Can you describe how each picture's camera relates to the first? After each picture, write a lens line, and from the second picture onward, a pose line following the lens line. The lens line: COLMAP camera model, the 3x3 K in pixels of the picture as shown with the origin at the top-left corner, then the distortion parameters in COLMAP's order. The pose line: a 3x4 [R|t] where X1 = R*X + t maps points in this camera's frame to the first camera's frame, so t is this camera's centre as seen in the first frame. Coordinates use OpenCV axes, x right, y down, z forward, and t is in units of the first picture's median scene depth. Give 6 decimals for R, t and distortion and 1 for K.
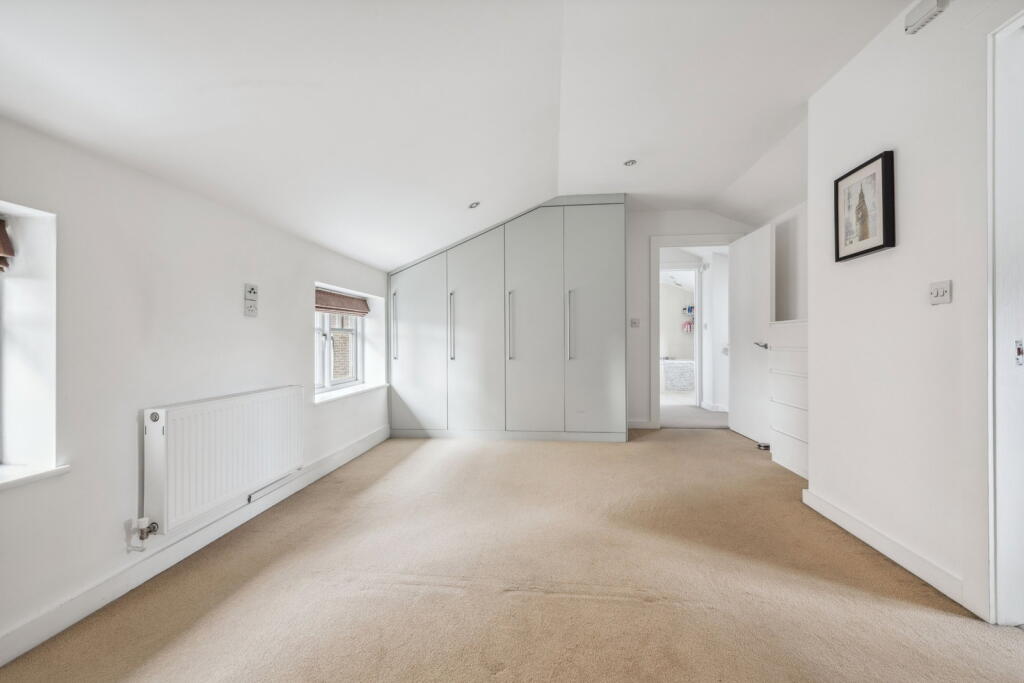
lens RADIAL K [[413.3, 0, 511.0], [0, 413.3, 342.8], [0, 0, 1]] dist [0.000516, 0.000014]
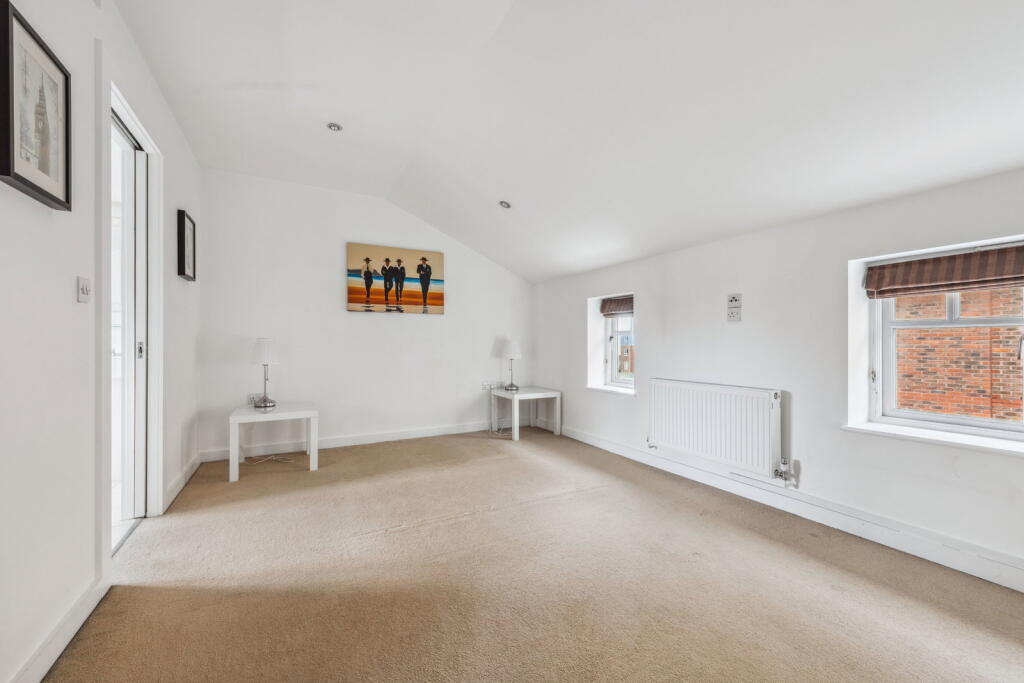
lens RADIAL K [[413.3, 0, 510.3], [0, 413.3, 341.7], [0, 0, 1]] dist [0.000516, 0.000014]
pose [[-0.820179, 0.000593, -0.572106, 0.549324], [0.000848, 1.000000, -0.000178, -0.007289], [0.572106, -0.000631, -0.820179, 1.591127]]
